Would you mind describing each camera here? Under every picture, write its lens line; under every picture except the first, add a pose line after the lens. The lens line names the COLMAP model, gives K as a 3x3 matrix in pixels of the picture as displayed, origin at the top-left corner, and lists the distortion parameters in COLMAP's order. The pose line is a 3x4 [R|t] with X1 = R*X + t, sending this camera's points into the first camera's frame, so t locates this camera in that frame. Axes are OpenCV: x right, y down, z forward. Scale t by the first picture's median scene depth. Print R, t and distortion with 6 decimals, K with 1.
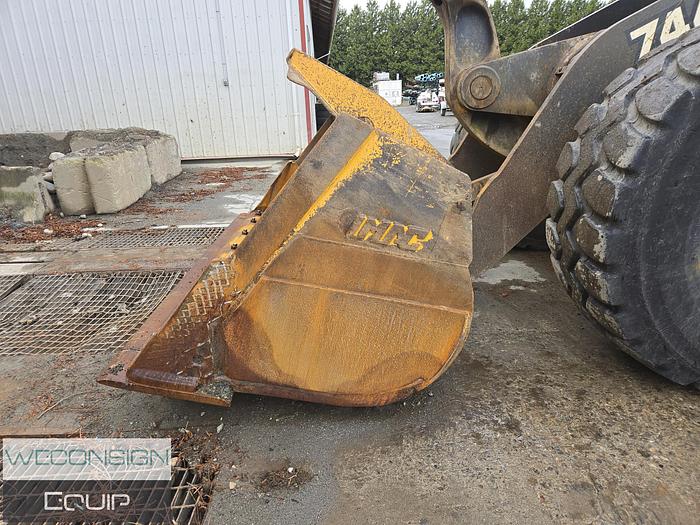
lens RADIAL K [[466.5, 0, 344.9], [0, 466.5, 264.5], [0, 0, 1]] dist [0.068927, -0.054623]
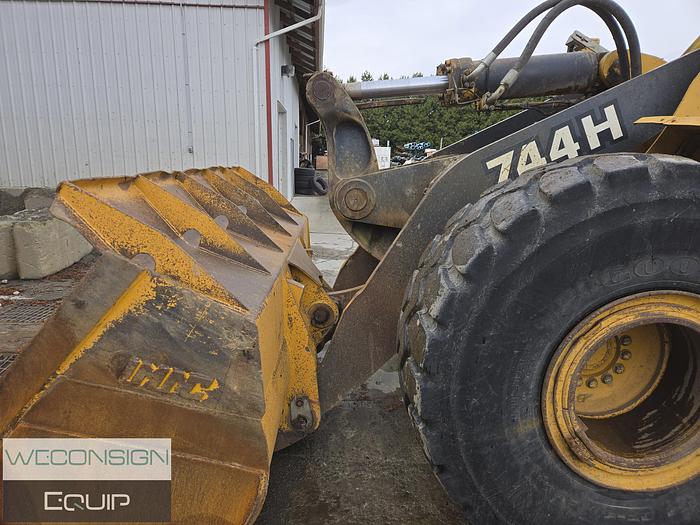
lens RADIAL K [[466.4, 0, 343.3], [0, 466.4, 256.5], [0, 0, 1]] dist [0.078289, -0.073597]
pose [[0.998513, 0.052864, 0.013282, 0.329824], [-0.050635, 0.989825, -0.132973, -0.161327], [-0.020177, 0.132103, 0.991031, 0.061405]]
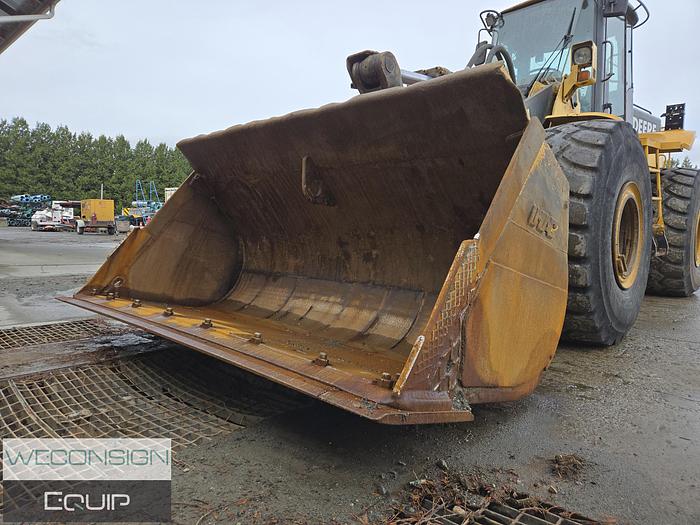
lens RADIAL K [[465.7, 0, 351.7], [0, 465.7, 256.3], [0, 0, 1]] dist [0.076082, -0.073006]
pose [[0.699330, 0.004289, 0.714786, -0.914227], [0.198717, 0.959396, -0.200178, 0.131999], [-0.686621, 0.282031, 0.670082, 0.454278]]
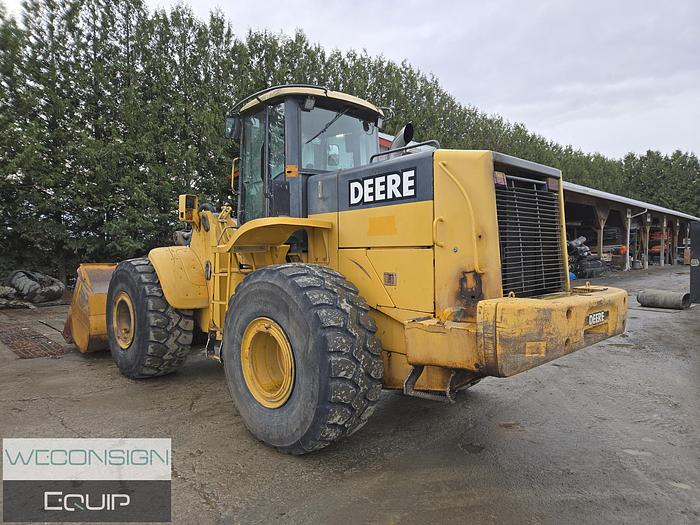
lens RADIAL K [[465.5, 0, 353.8], [0, 465.5, 265.6], [0, 0, 1]] dist [0.079266, -0.071317]
pose [[0.686011, 0.062758, -0.724880, 3.985996], [-0.267771, 0.948127, -0.171327, -0.268896], [0.676526, 0.311634, 0.667230, -0.254380]]
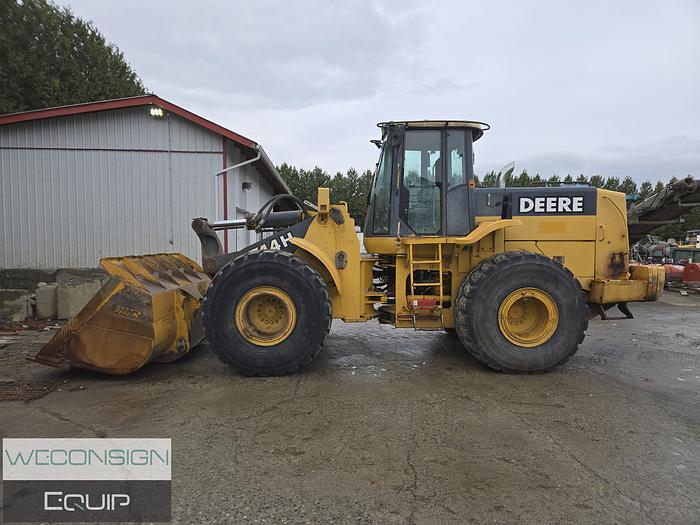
lens RADIAL K [[464.0, 0, 349.9], [0, 464.0, 264.5], [0, 0, 1]] dist [0.082074, -0.073377]
pose [[0.998941, 0.043887, 0.013815, 1.300870], [-0.038065, 0.956983, -0.287636, 0.412504], [-0.025845, 0.286805, 0.957640, -1.862103]]
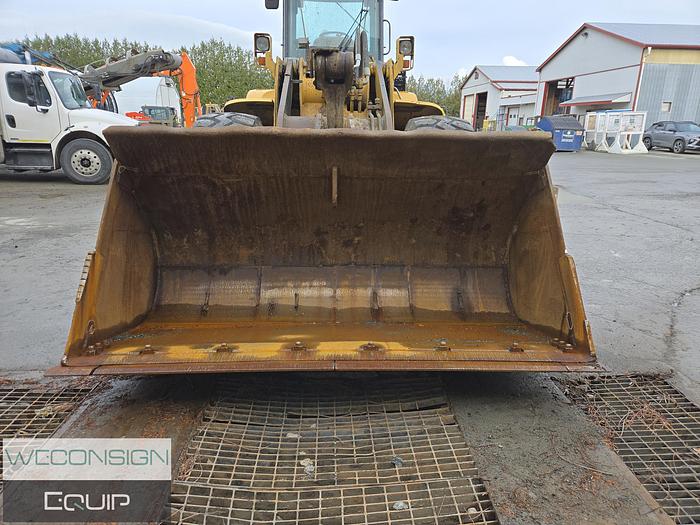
lens RADIAL K [[464.2, 0, 351.8], [0, 464.2, 259.5], [0, 0, 1]] dist [0.081003, -0.071508]
pose [[-0.016732, -0.248020, 0.968610, -1.521429], [0.323697, 0.915231, 0.239944, -0.523649], [-0.946013, 0.317551, 0.064970, 1.333124]]
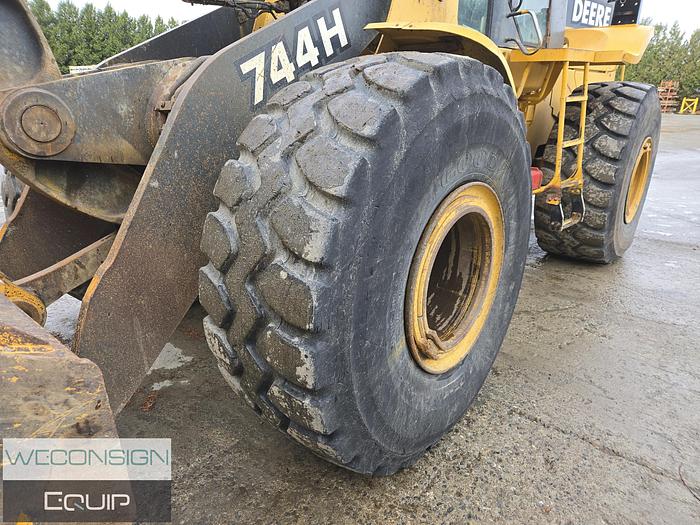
lens RADIAL K [[466.4, 0, 343.3], [0, 466.4, 256.5], [0, 0, 1]] dist [0.078289, -0.073597]
pose [[0.668948, -0.191601, 0.718191, 0.096405], [0.215818, 0.974649, 0.058999, -0.205128], [-0.711288, 0.115531, 0.693341, 0.407750]]
